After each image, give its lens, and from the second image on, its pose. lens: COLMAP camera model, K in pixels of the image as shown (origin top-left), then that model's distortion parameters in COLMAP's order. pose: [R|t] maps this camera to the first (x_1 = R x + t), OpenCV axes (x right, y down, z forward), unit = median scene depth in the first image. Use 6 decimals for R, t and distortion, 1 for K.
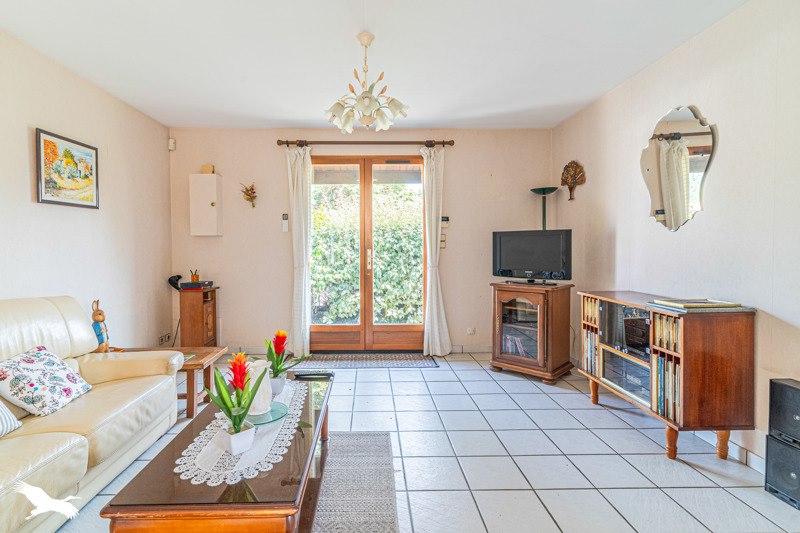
lens RADIAL K [[399.6, 0, 394.8], [0, 399.6, 259.2], [0, 0, 1]] dist [-0.001215, -0.000097]
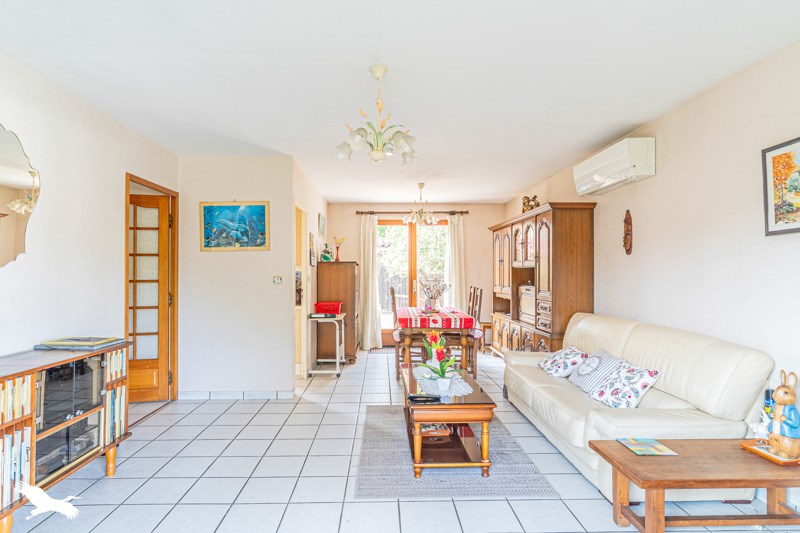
lens RADIAL K [[436.9, 0, 400.5], [0, 436.9, 265.1], [0, 0, 1]] dist [-0.000202, -0.000002]
pose [[-0.999953, 0.004910, 0.008355, -0.122497], [0.005011, 0.999913, 0.012179, -0.095153], [-0.008294, 0.012220, -0.999891, 1.922473]]
